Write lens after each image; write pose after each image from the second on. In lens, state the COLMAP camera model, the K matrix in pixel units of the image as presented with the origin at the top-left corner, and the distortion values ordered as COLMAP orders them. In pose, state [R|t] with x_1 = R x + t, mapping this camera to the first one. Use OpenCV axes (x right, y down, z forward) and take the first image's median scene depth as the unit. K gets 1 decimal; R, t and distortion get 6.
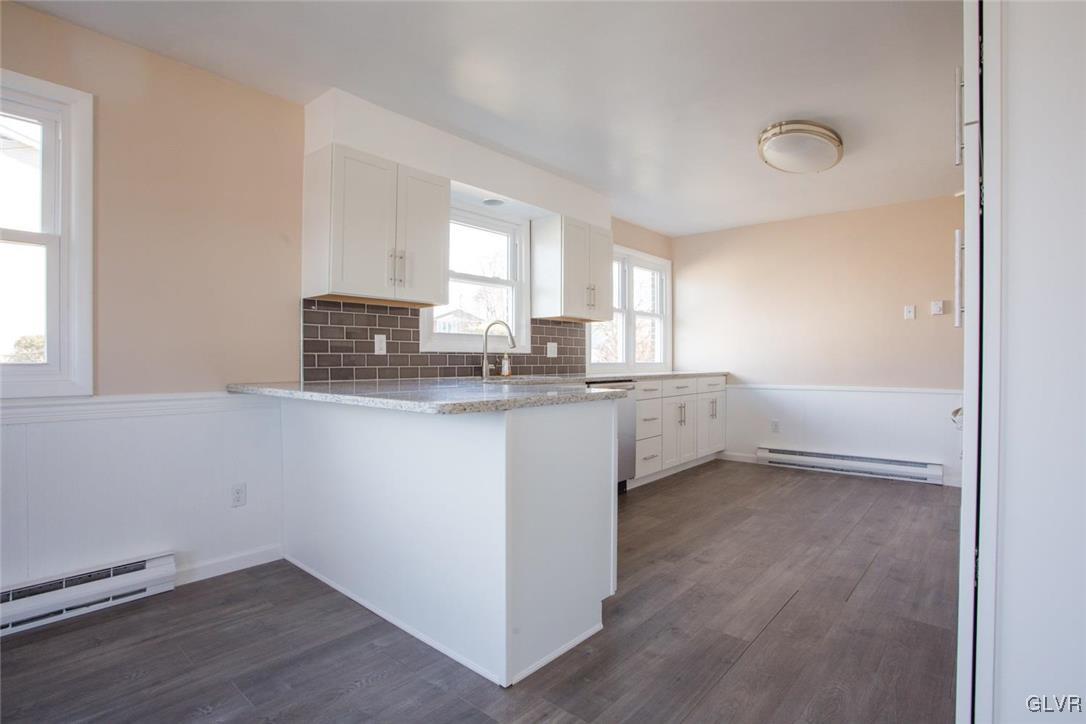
lens RADIAL K [[550.1, 0, 535.1], [0, 550.1, 352.7], [0, 0, 1]] dist [-0.083931, 0.041516]
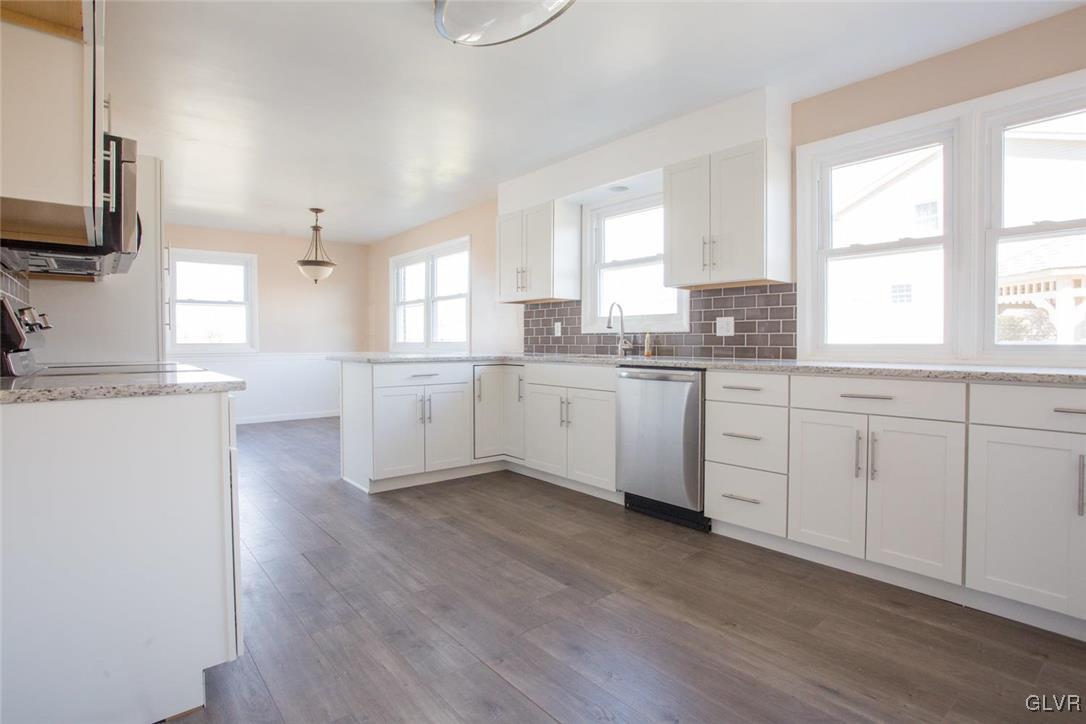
lens RADIAL K [[550.1, 0, 535.1], [0, 550.1, 352.7], [0, 0, 1]] dist [-0.083931, 0.041516]
pose [[-0.167986, 0.021785, -0.985549, 0.819766], [0.015932, 0.999685, 0.019382, 0.012557], [0.985661, -0.012446, -0.168280, 0.854283]]
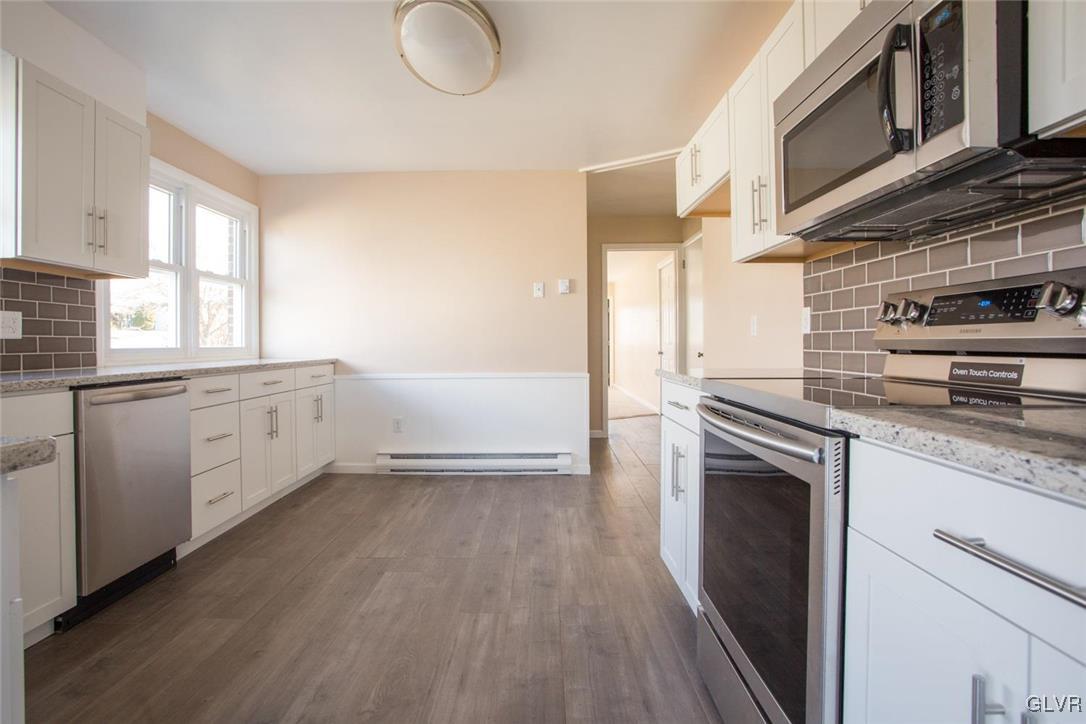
lens RADIAL K [[550.1, 0, 535.1], [0, 550.1, 352.7], [0, 0, 1]] dist [-0.083931, 0.041516]
pose [[0.762397, -0.015423, 0.646926, 0.088894], [-0.003293, 0.999611, 0.027712, 0.005890], [-0.647102, -0.023258, 0.762049, 0.292053]]
